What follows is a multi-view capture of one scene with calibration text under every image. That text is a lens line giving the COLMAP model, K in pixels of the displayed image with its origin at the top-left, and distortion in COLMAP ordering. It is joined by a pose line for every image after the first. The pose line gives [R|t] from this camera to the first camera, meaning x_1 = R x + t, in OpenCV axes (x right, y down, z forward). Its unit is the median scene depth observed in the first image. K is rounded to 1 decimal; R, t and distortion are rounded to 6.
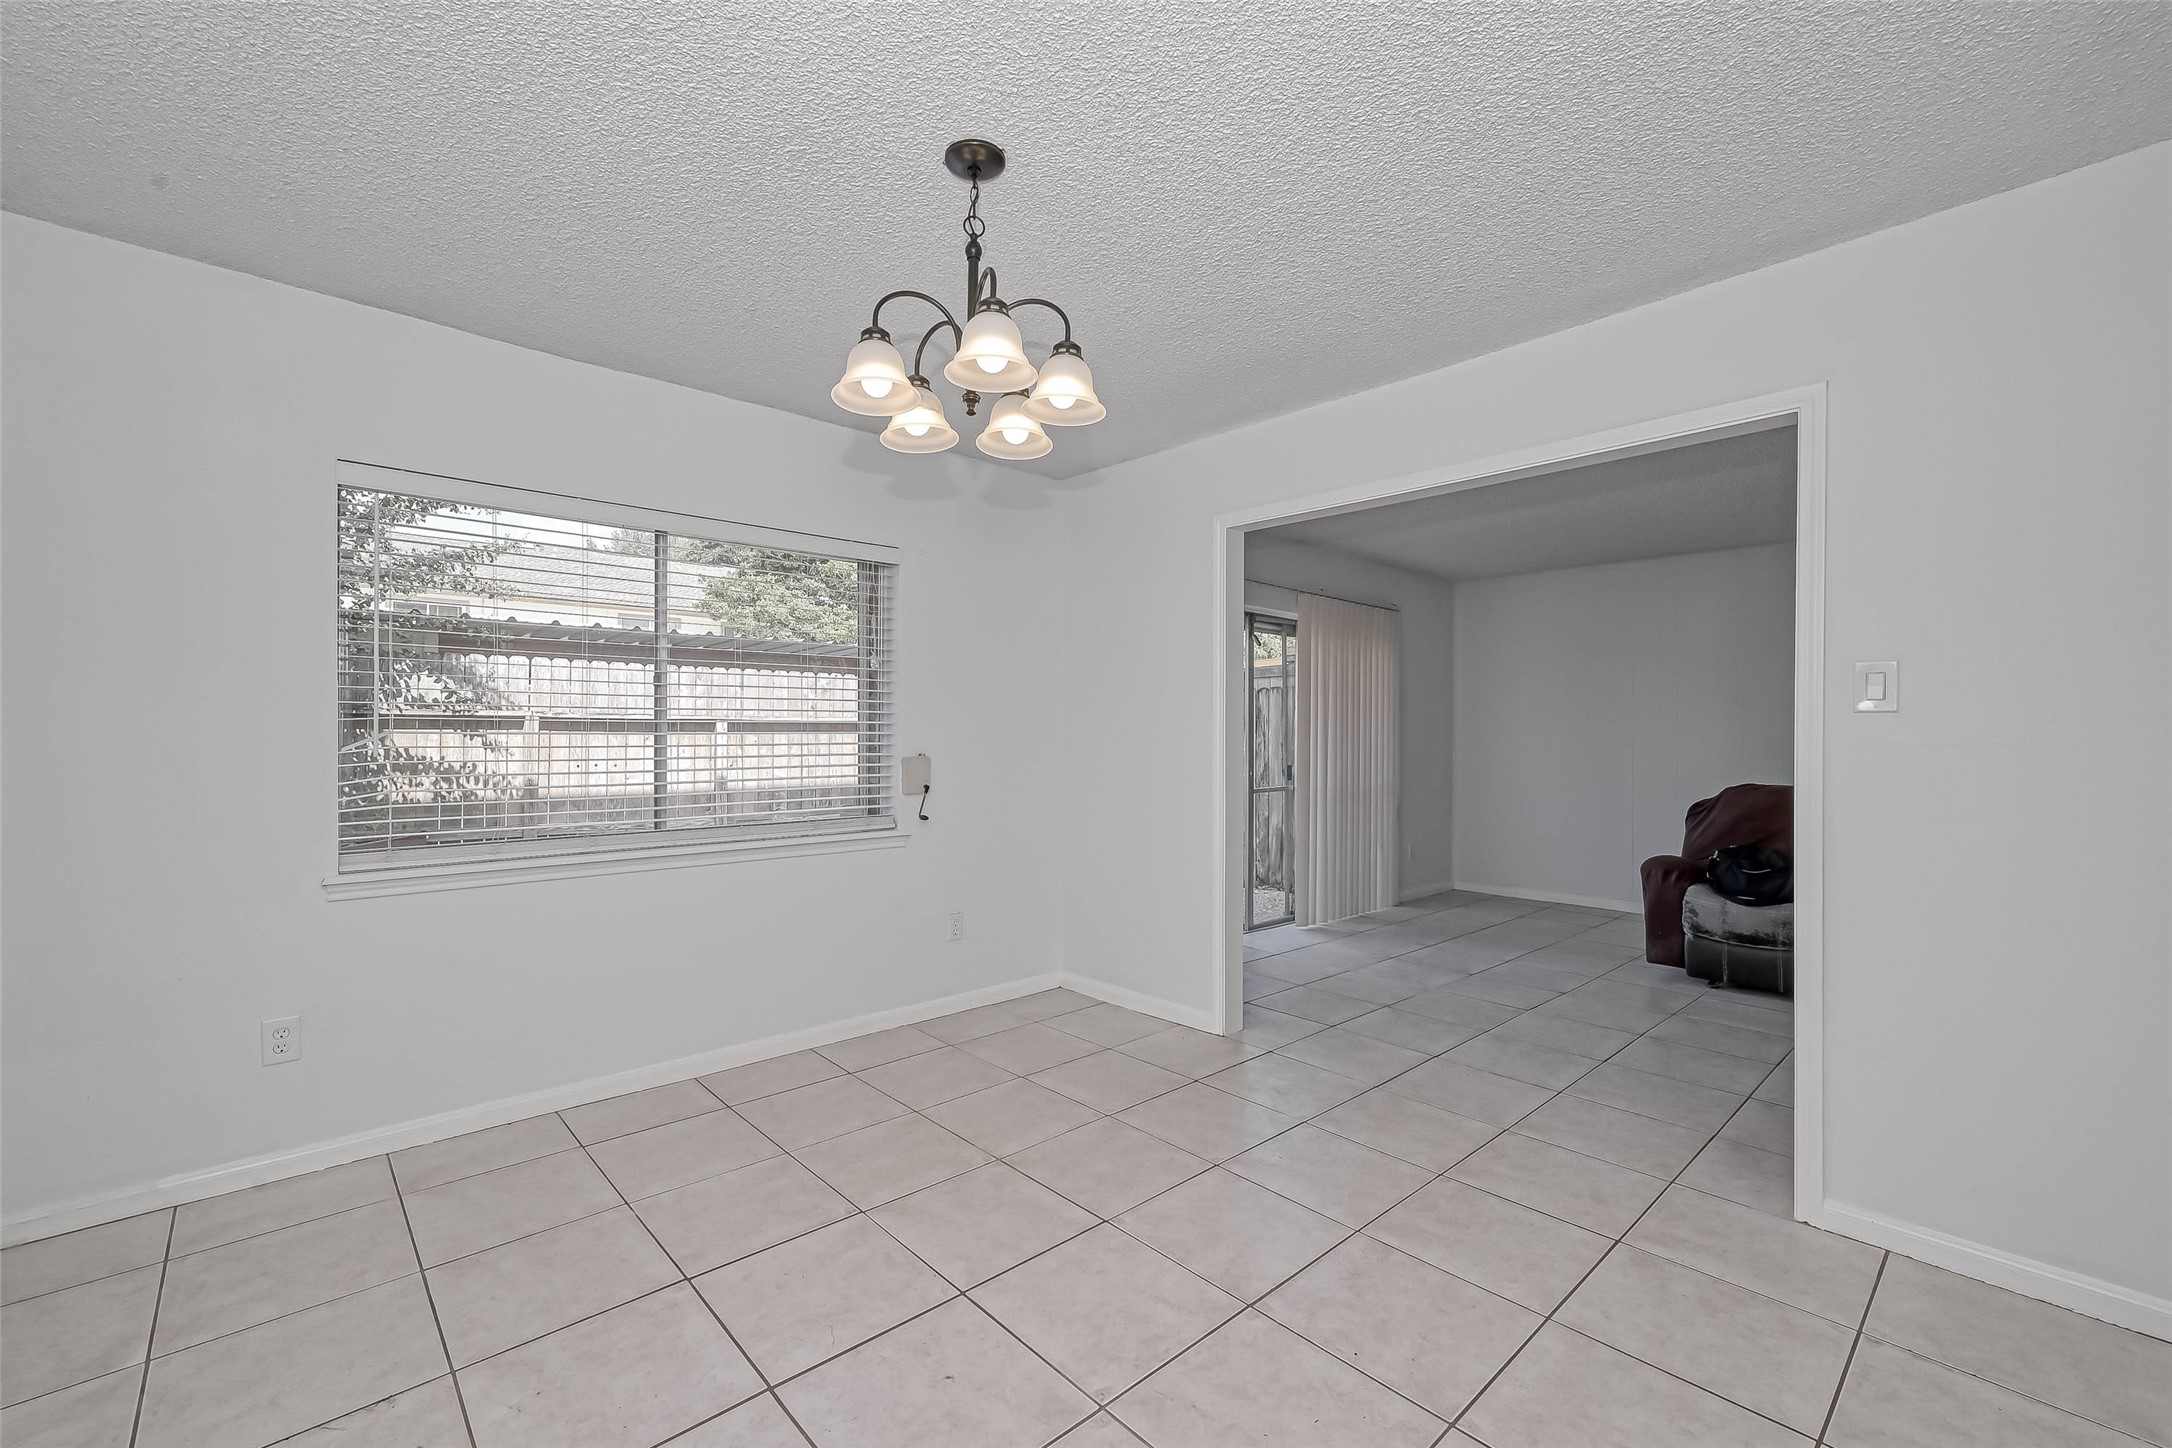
lens RADIAL K [[862.1, 0, 1071.2], [0, 862.1, 723.3], [0, 0, 1]] dist [0.000443, -0.000238]
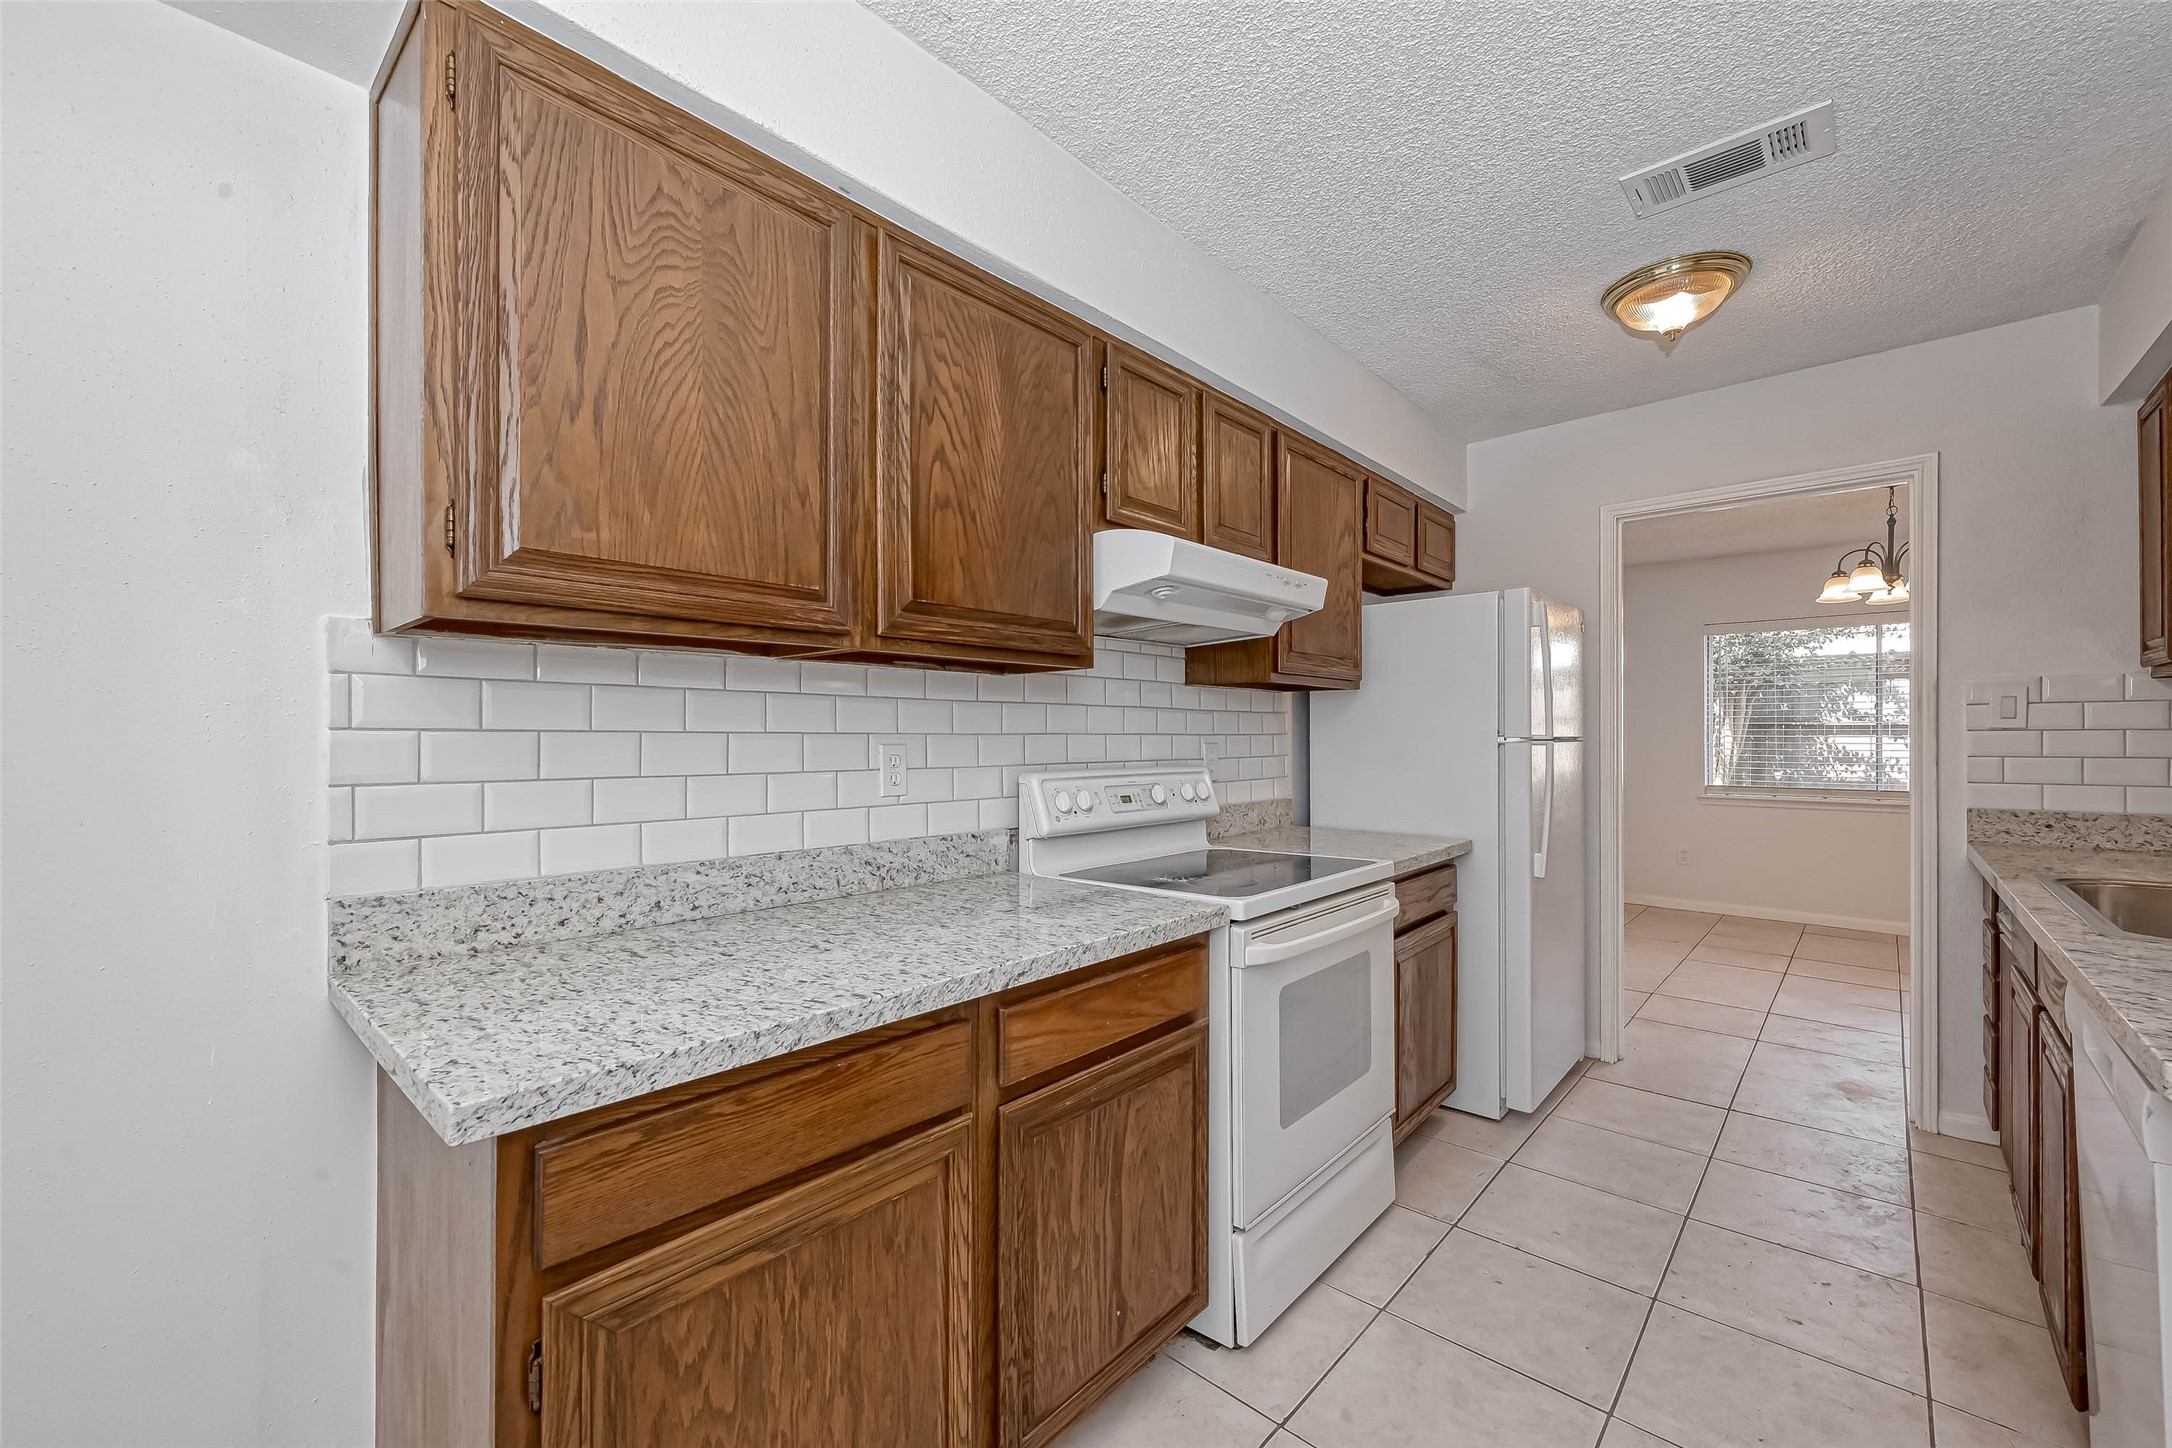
lens RADIAL K [[862.1, 0, 1102.0], [0, 862.1, 732.3], [0, 0, 1]] dist [0.000443, -0.000238]
pose [[0.083225, -0.009133, -0.996489, 0.582747], [0.008041, 0.999932, -0.008493, 0.006771], [0.996498, -0.007306, 0.083292, -0.380264]]
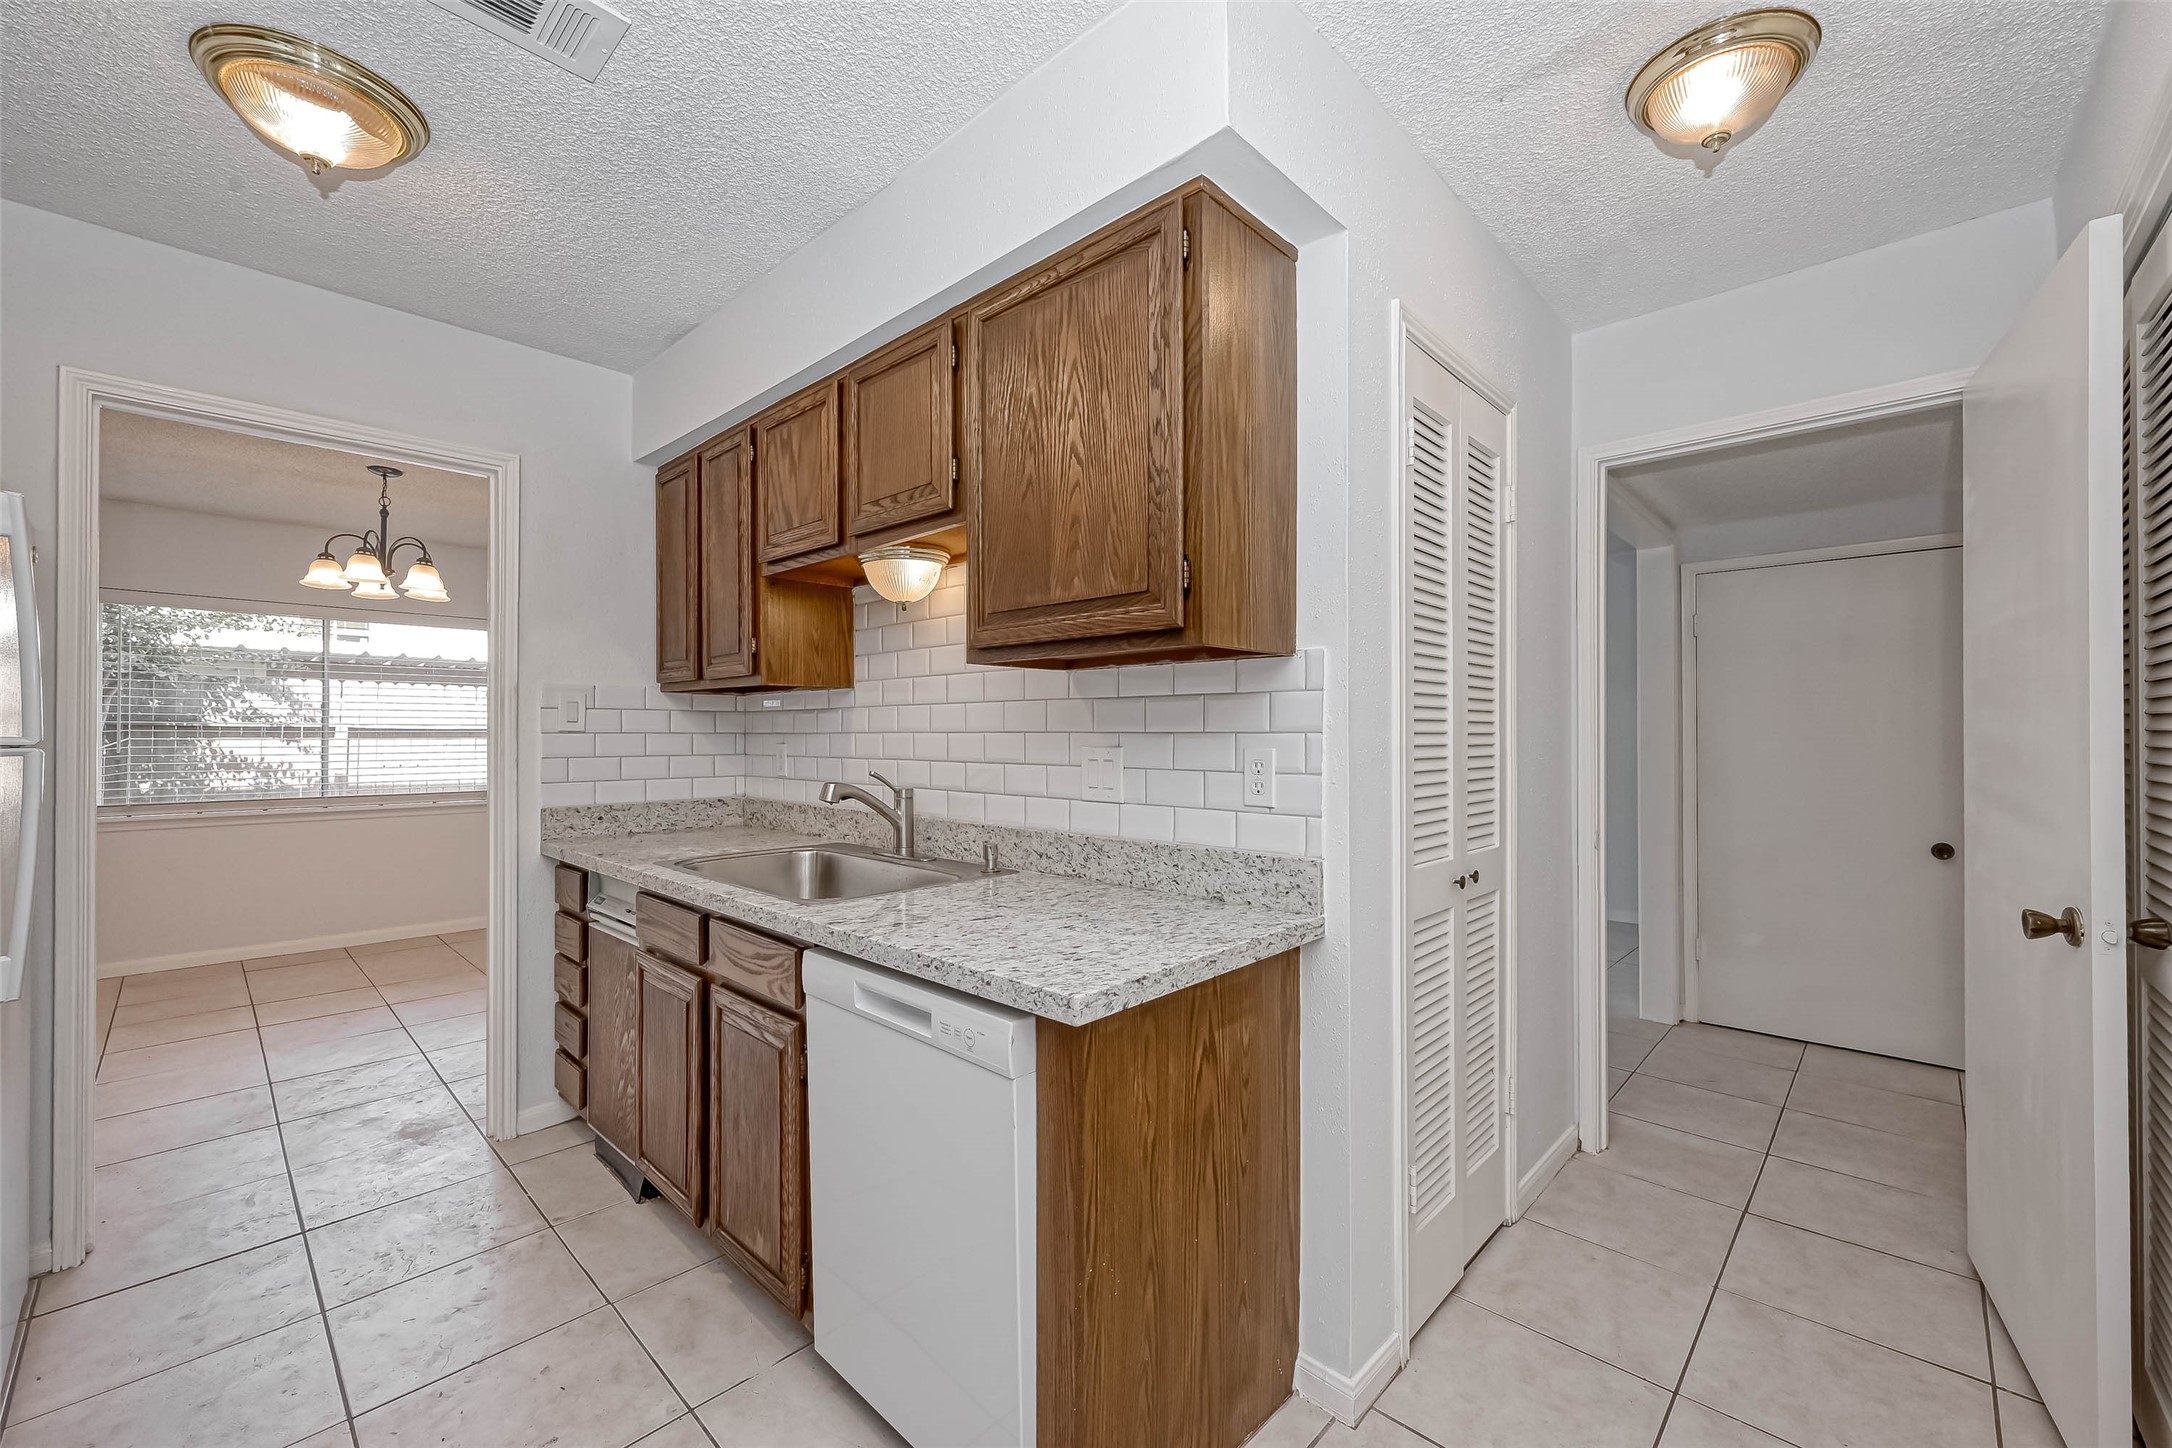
lens RADIAL K [[862.1, 0, 1089.1], [0, 862.1, 730.8], [0, 0, 1]] dist [0.000443, -0.000238]
pose [[0.998376, -0.003828, 0.056841, 0.448814], [0.003999, 0.999988, -0.002885, 0.006883], [-0.056830, 0.003108, 0.998379, -0.375786]]
